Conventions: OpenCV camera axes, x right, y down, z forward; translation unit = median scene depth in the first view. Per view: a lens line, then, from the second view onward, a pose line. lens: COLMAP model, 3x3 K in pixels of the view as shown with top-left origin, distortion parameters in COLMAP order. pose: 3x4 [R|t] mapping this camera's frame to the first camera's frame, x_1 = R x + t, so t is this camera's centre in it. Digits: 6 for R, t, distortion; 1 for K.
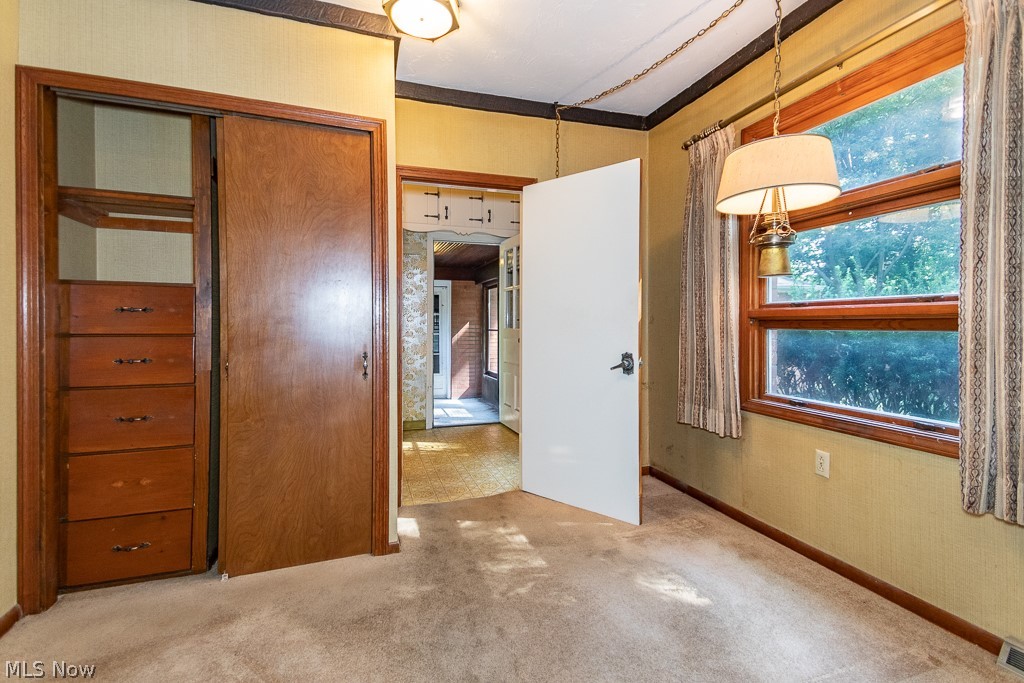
lens RADIAL K [[470.4, 0, 498.9], [0, 470.4, 327.4], [0, 0, 1]] dist [0.041959, 0.000077]
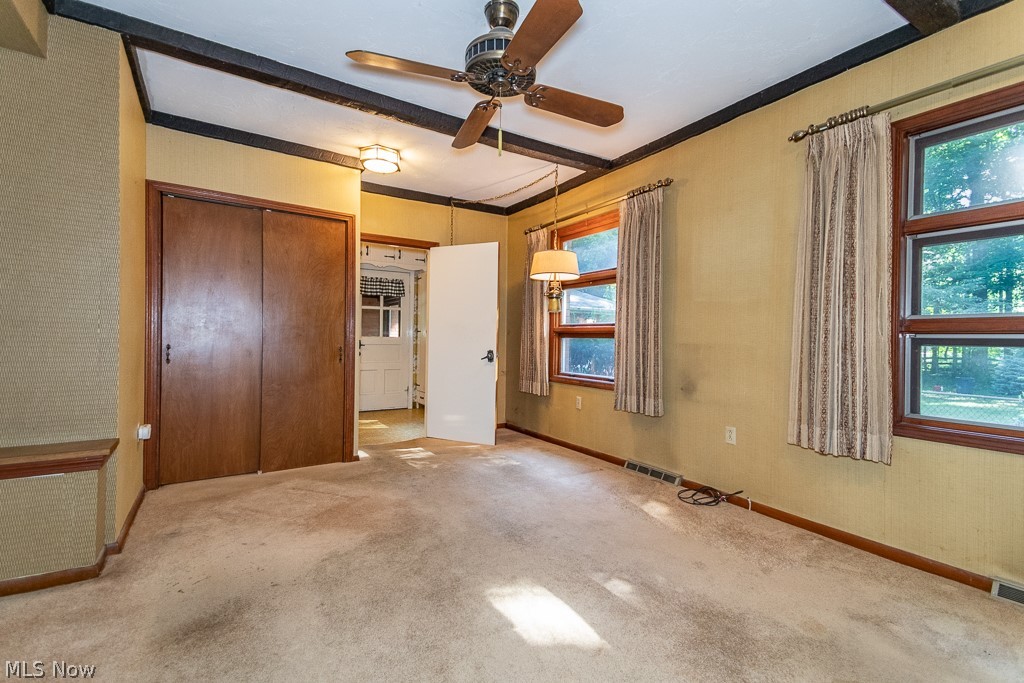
lens RADIAL K [[470.4, 0, 511.8], [0, 470.4, 339.3], [0, 0, 1]] dist [0.041959, 0.000077]
pose [[0.964799, 0.015707, 0.262517, -0.118552], [-0.014315, 0.999872, -0.007214, 0.025208], [-0.262597, 0.003202, 0.964900, -0.749397]]
